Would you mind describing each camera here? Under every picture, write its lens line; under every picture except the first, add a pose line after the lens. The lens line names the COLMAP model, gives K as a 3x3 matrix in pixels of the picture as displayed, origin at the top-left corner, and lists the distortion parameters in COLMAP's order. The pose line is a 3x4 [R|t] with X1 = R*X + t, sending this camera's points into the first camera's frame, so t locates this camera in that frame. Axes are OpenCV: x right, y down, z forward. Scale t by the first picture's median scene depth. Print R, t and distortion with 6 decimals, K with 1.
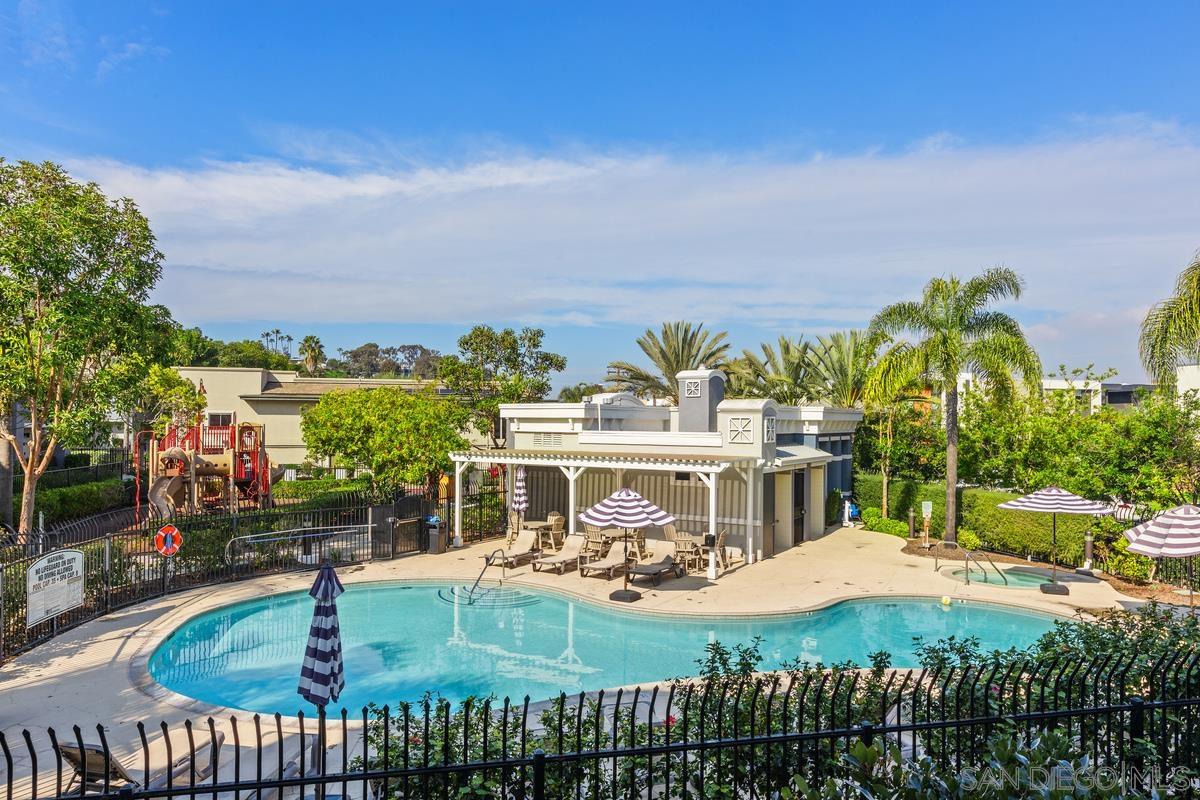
lens RADIAL K [[883.1, 0, 600.0], [0, 883.1, 400.0], [0, 0, 1]] dist [-0.003199, 0.000518]
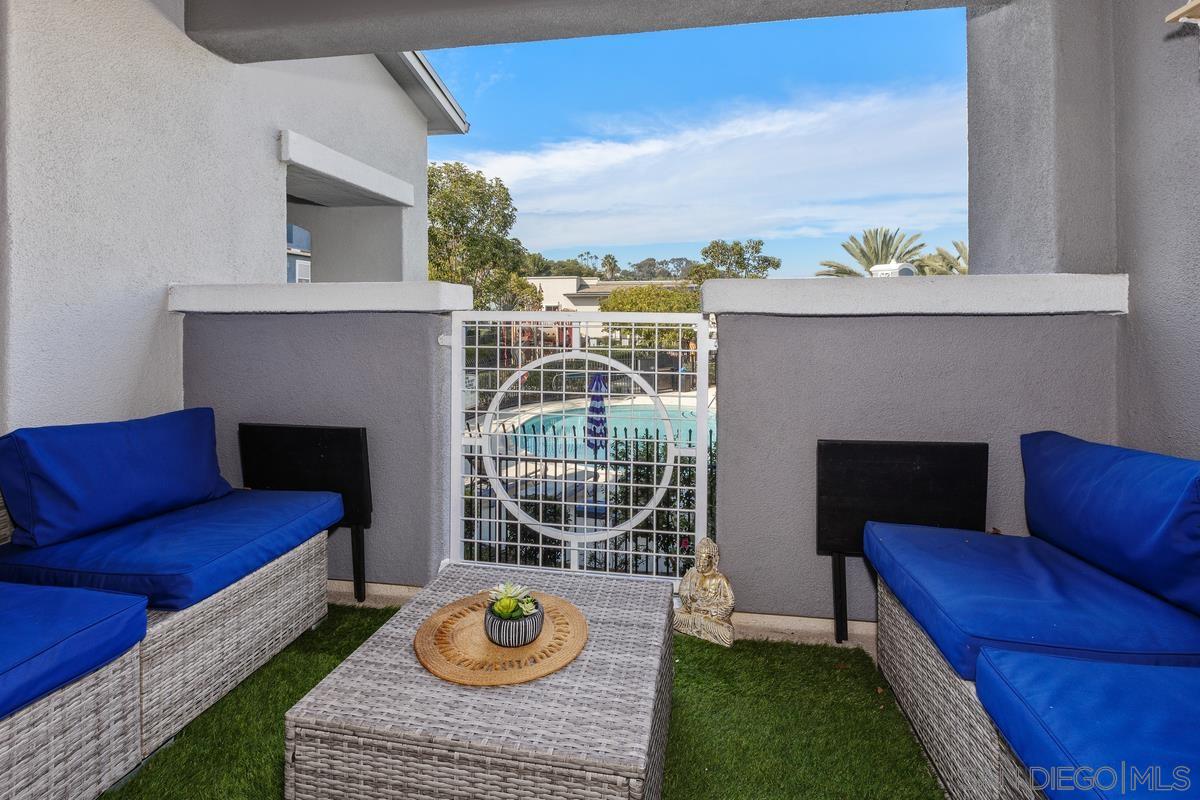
lens RADIAL K [[1126.1, 0, 600.0], [0, 1126.1, 400.0], [0, 0, 1]] dist [-0.049485, 0.000716]
pose [[0.910625, -0.011732, -0.413067, 0.430365], [0.023841, 0.999423, 0.024173, 0.123485], [0.412545, -0.031861, 0.910380, -0.726425]]
